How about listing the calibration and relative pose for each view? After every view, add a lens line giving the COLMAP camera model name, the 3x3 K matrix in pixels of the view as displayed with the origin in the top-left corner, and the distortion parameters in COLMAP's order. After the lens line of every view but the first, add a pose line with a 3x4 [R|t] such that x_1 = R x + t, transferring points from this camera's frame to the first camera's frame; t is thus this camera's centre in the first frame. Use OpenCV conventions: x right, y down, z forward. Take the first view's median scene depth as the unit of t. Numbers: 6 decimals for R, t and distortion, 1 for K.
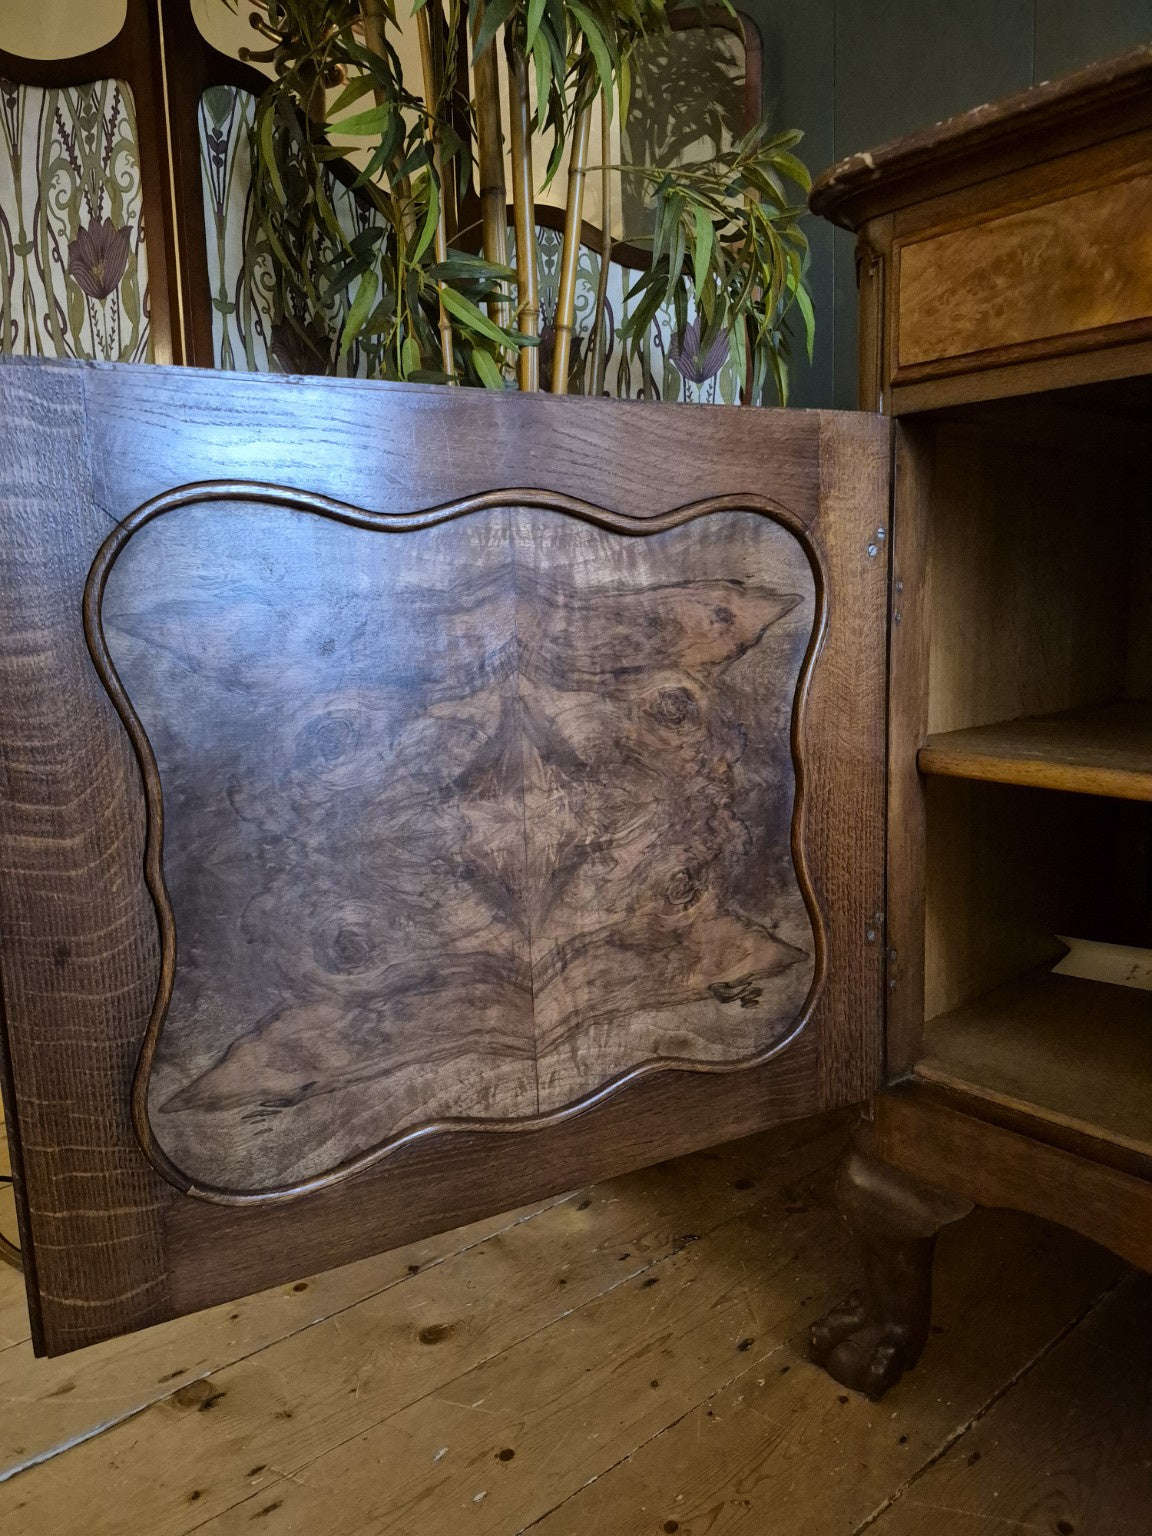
lens RADIAL K [[1081.4, 0, 565.6], [0, 1081.4, 771.5], [0, 0, 1]] dist [0.090243, -0.102824]
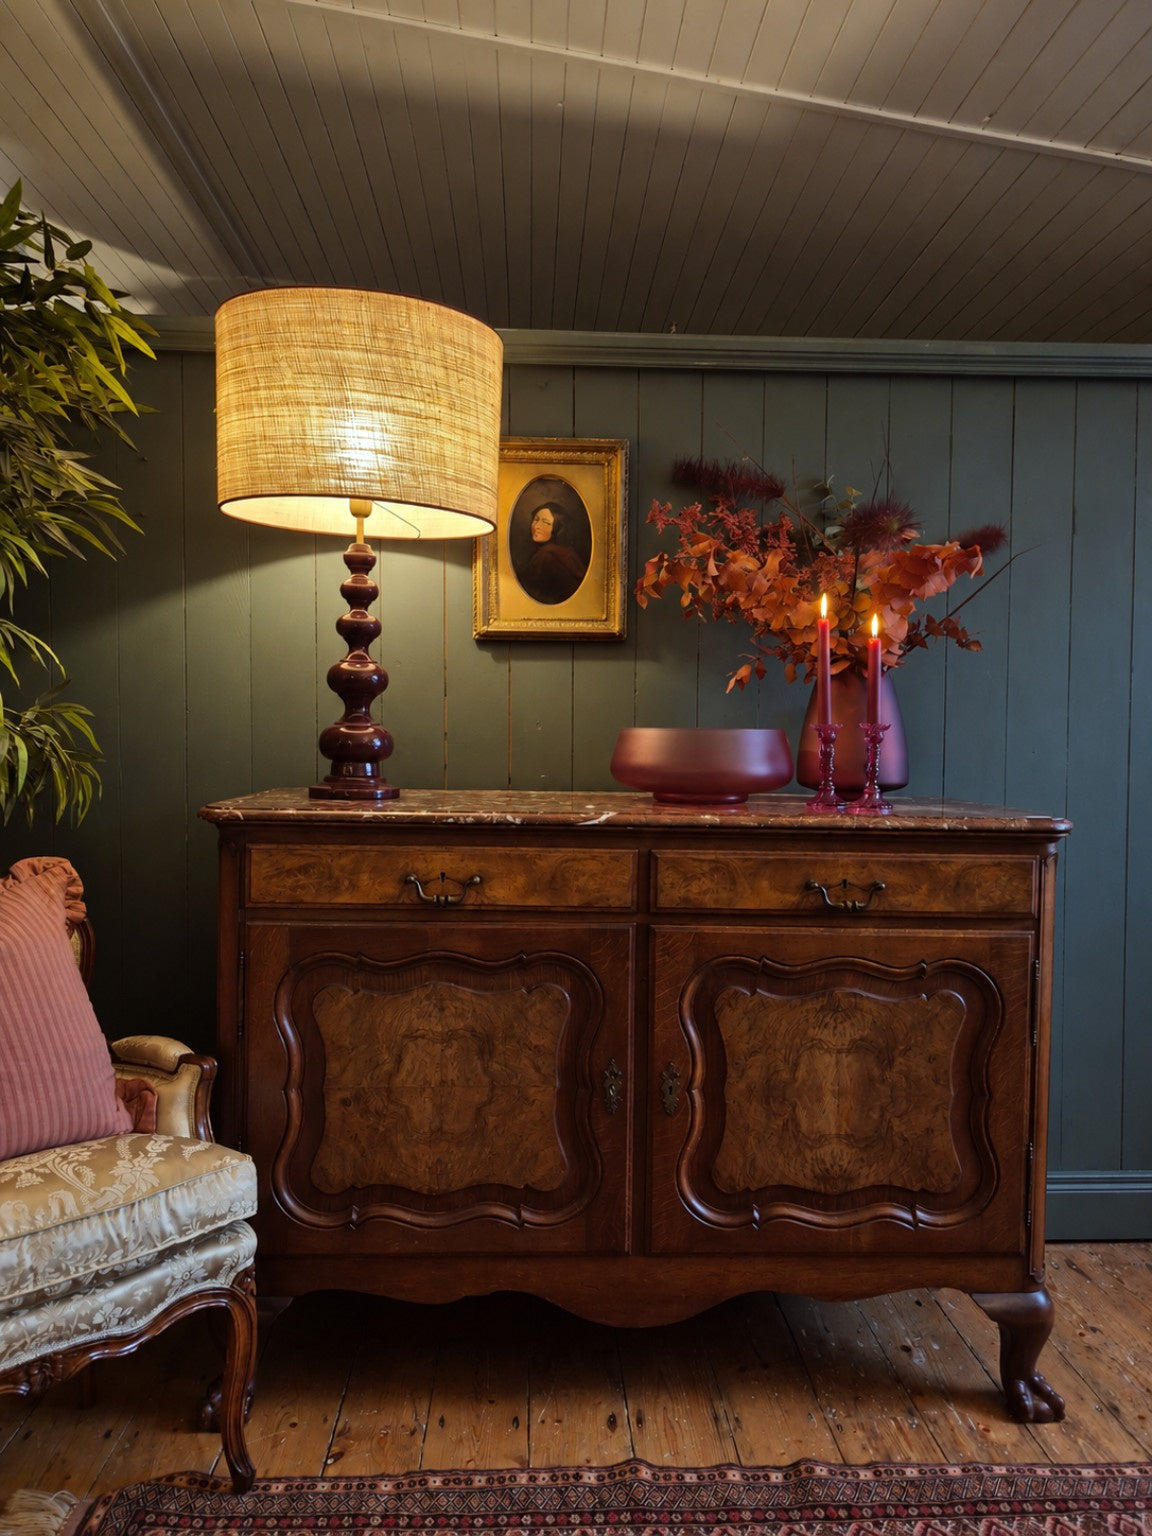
lens RADIAL K [[1081.4, 0, 573.7], [0, 1081.4, 780.7], [0, 0, 1]] dist [0.090243, -0.102824]
pose [[0.612413, 0.010290, 0.790471, -0.984171], [0.087226, 0.992930, -0.080504, -0.368733], [-0.785711, 0.118252, 0.607186, -0.810419]]
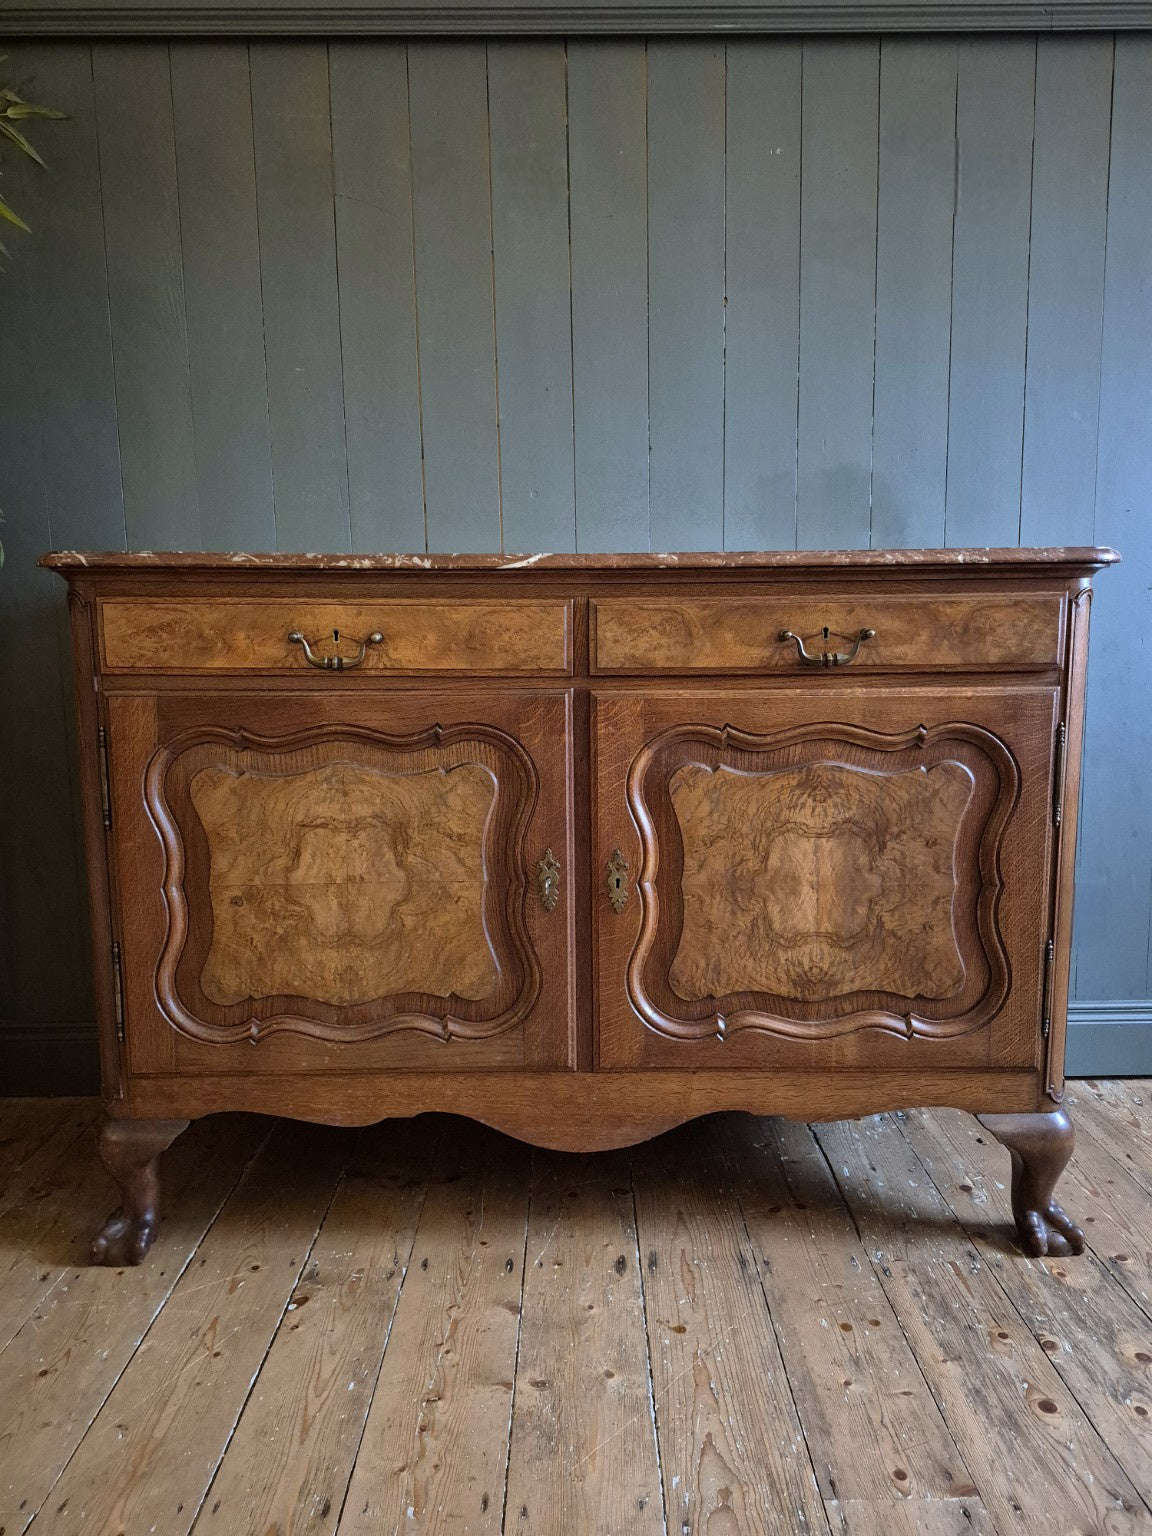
lens RADIAL K [[1081.4, 0, 578.5], [0, 1081.4, 764.8], [0, 0, 1]] dist [0.090243, -0.102824]
pose [[0.642889, -0.076739, 0.762105, -0.569274], [0.106360, 0.994273, 0.010395, -0.142454], [-0.758539, 0.074375, 0.647369, -0.721239]]
